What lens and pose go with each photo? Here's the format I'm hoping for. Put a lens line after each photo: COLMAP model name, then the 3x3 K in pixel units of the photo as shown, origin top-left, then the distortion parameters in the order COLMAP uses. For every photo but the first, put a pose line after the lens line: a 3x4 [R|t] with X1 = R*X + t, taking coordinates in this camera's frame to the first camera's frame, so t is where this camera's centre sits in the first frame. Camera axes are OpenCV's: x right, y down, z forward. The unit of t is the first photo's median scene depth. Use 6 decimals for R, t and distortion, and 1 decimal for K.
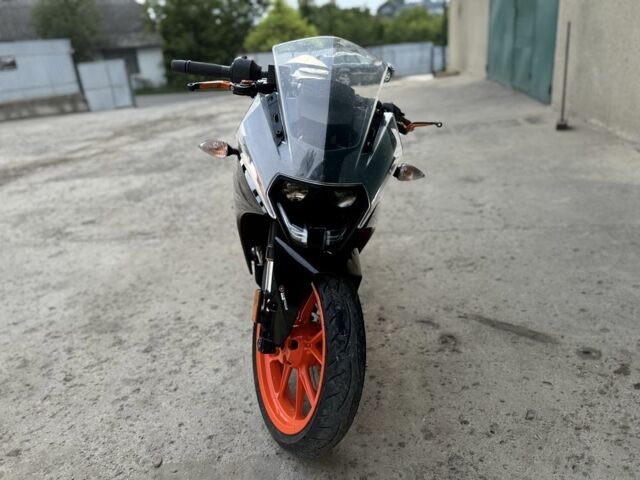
lens RADIAL K [[454.7, 0, 317.3], [0, 454.7, 241.2], [0, 0, 1]] dist [0.012375, -0.026594]
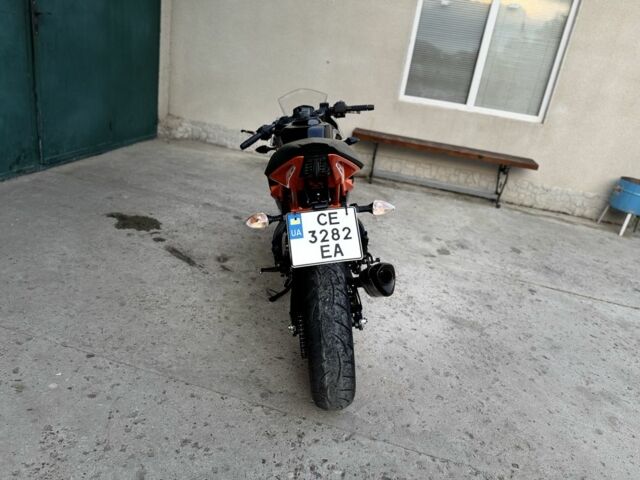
lens RADIAL K [[454.7, 0, 319.1], [0, 454.7, 236.4], [0, 0, 1]] dist [0.012375, -0.026594]
pose [[-0.998200, -0.058149, -0.014700, -0.036290], [-0.051829, 0.712930, 0.699317, -1.040874], [-0.030184, 0.698820, -0.714660, 2.151675]]
